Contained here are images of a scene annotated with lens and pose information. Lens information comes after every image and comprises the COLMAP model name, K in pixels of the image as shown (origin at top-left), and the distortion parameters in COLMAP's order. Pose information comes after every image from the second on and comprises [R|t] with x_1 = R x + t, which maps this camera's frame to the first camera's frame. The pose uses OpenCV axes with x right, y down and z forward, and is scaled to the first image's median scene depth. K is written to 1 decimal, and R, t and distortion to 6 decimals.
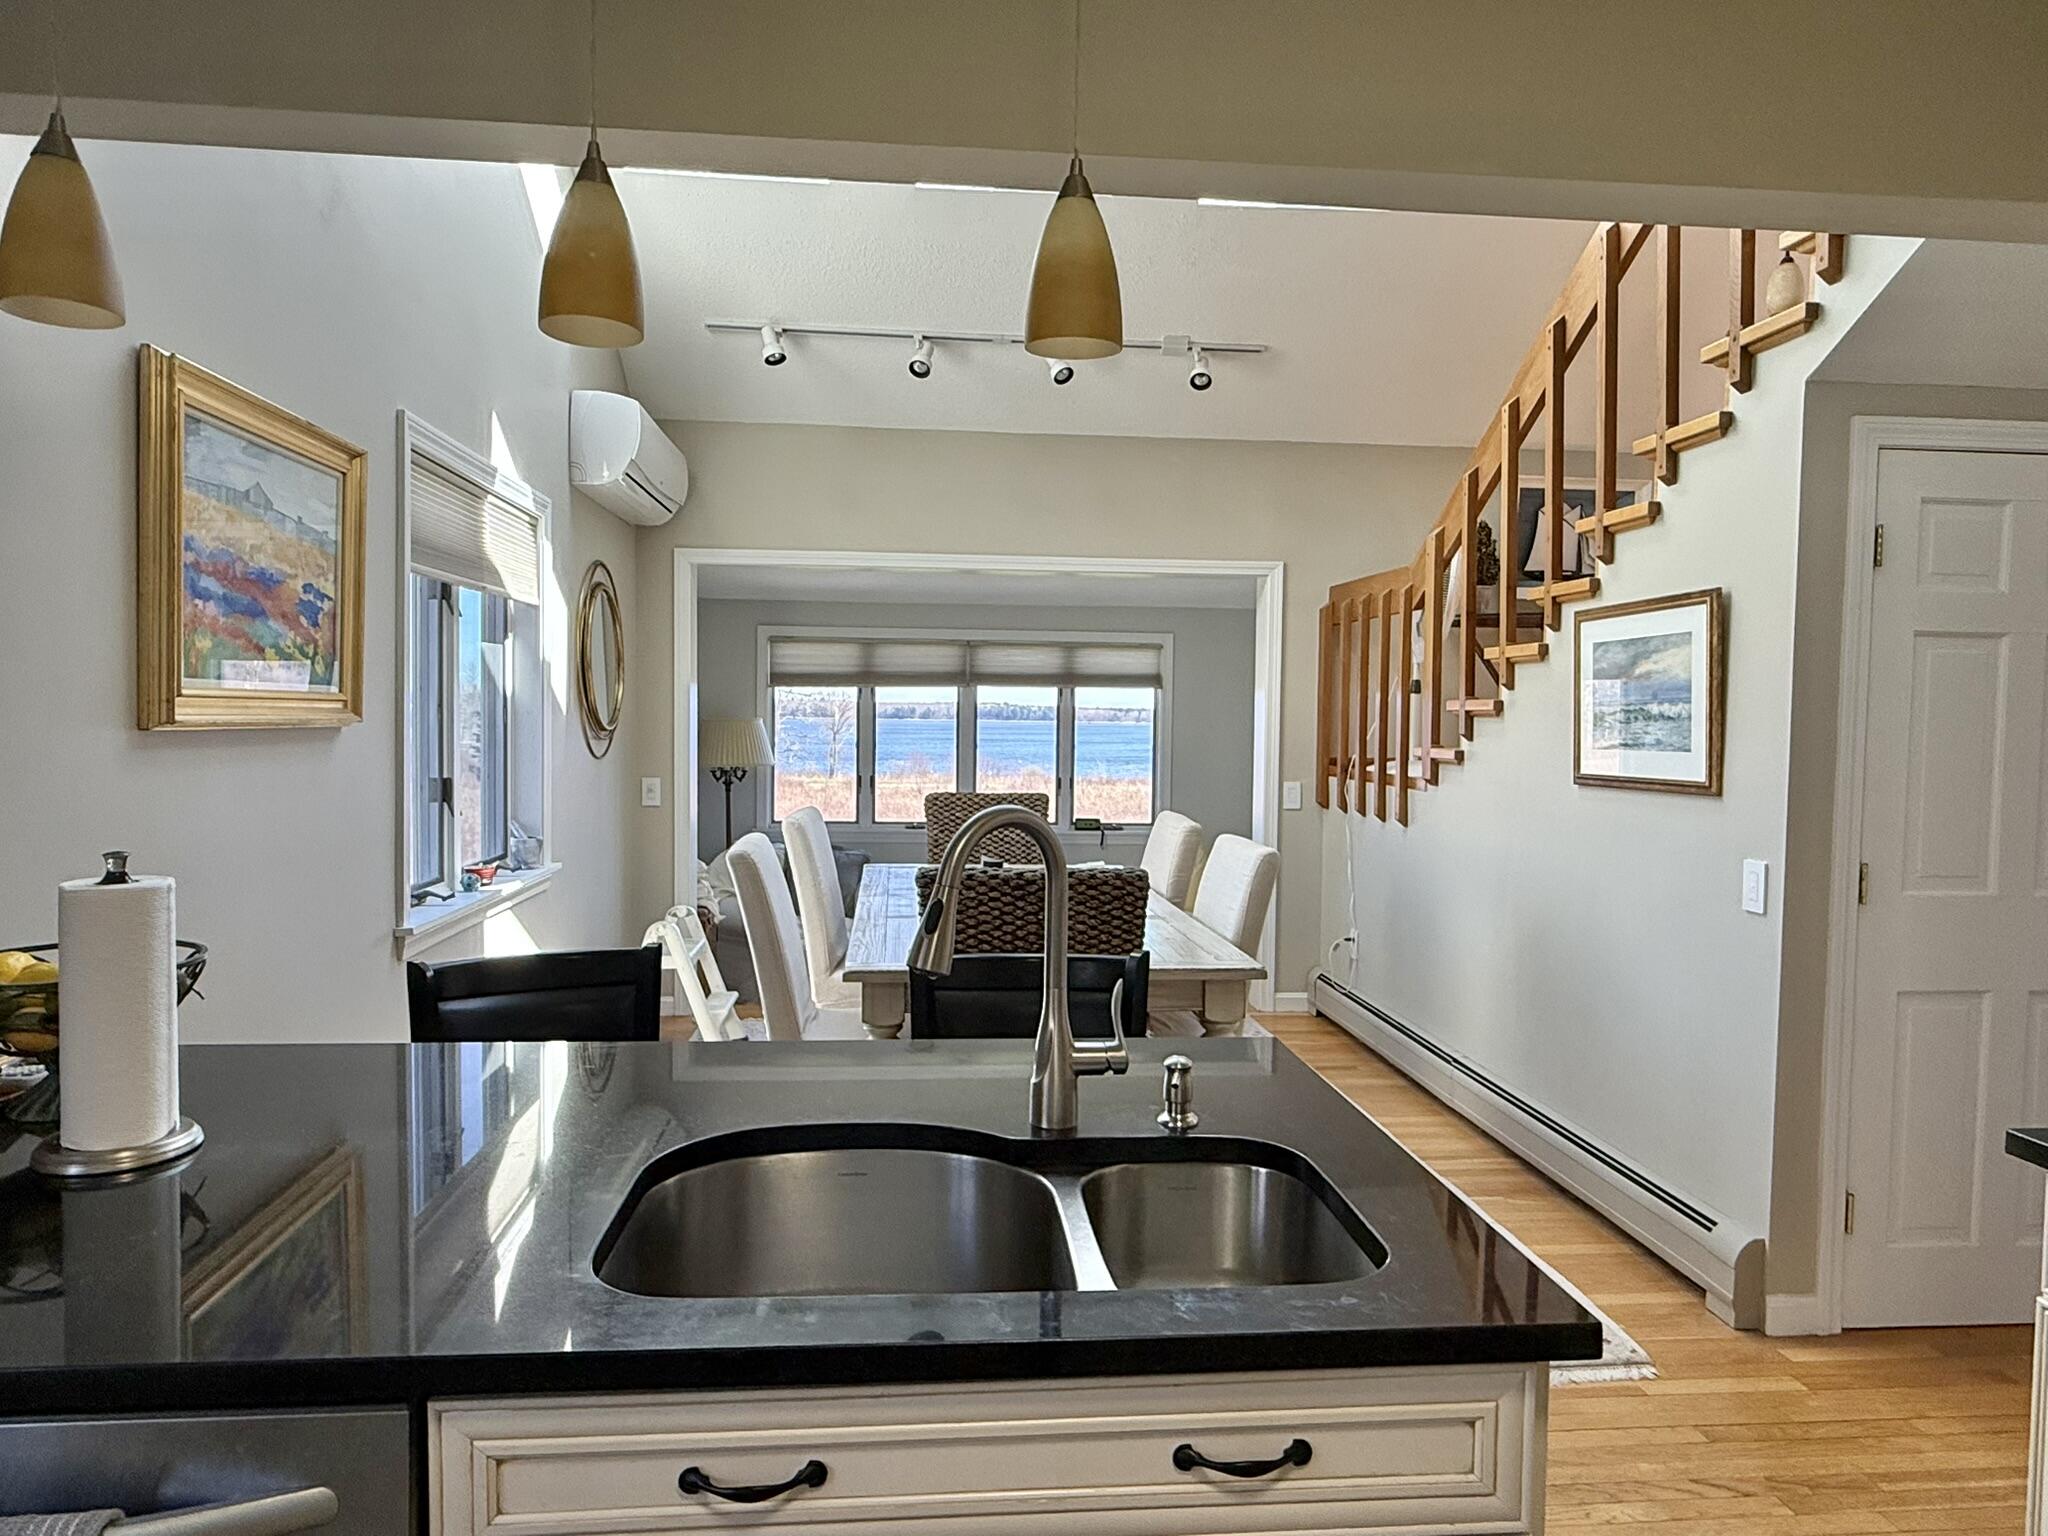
lens RADIAL K [[1266.9, 0, 1013.9], [0, 1266.9, 772.6], [0, 0, 1]] dist [0.008118, 0.001204]
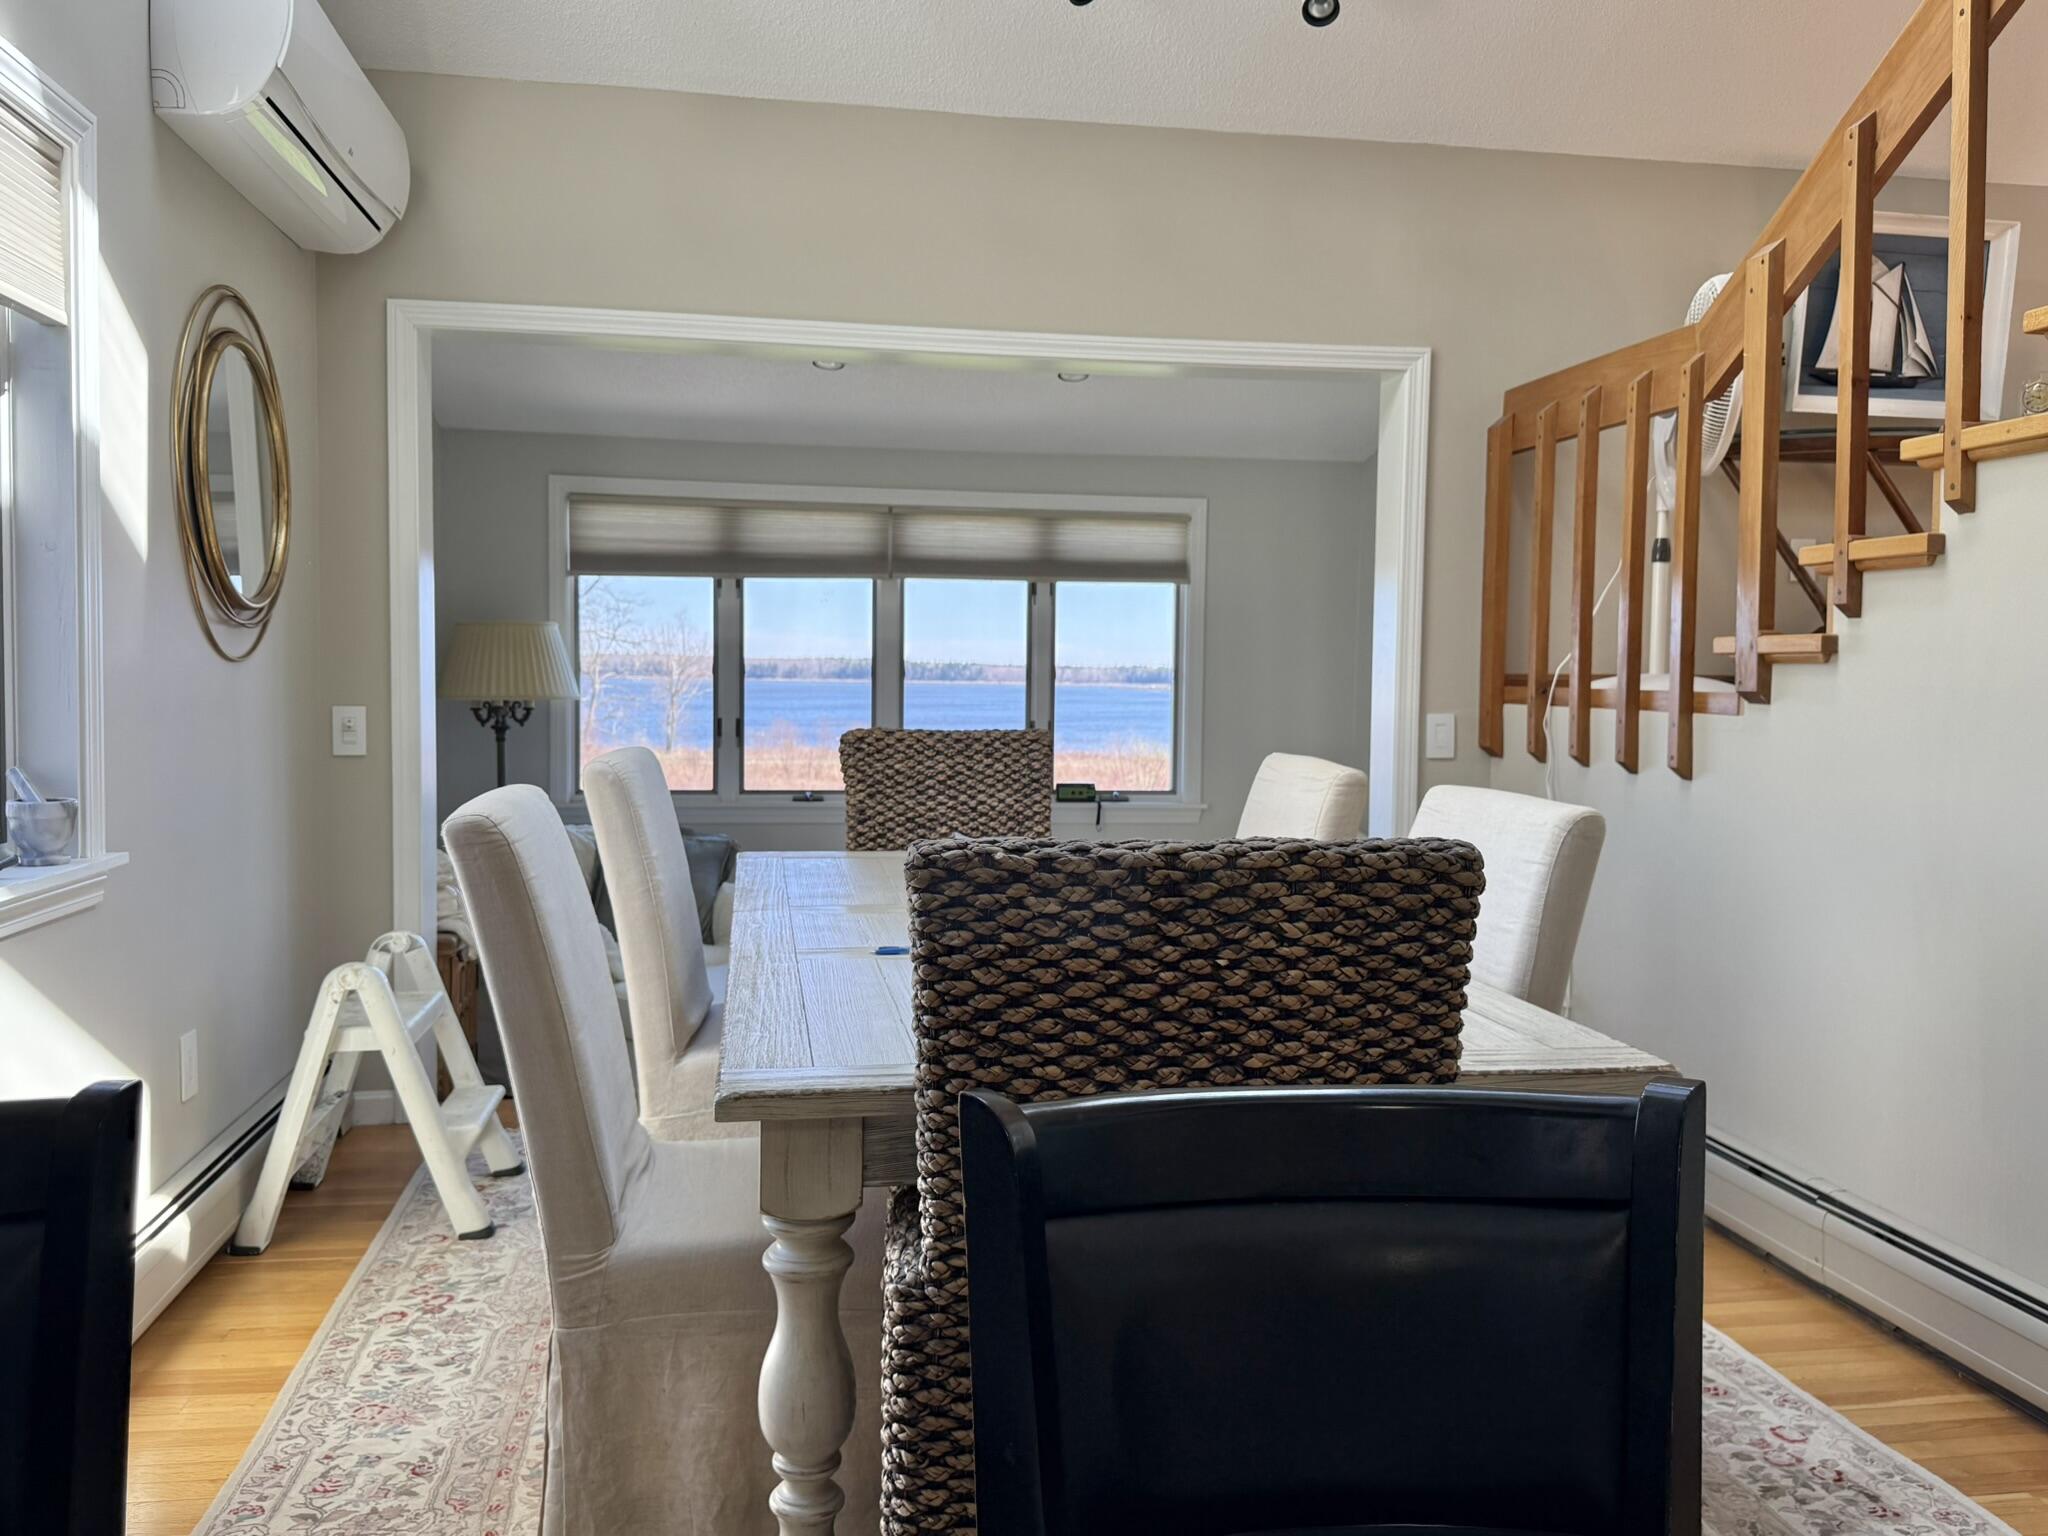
lens RADIAL K [[1603.4, 0, 1032.6], [0, 1603.4, 752.6], [0, 0, 1]] dist [0.068239, -0.024999]
pose [[0.996780, -0.003778, 0.080101, -0.040444], [0.003467, 0.999986, 0.004014, 0.023452], [-0.080115, -0.003723, 0.996779, 0.256589]]
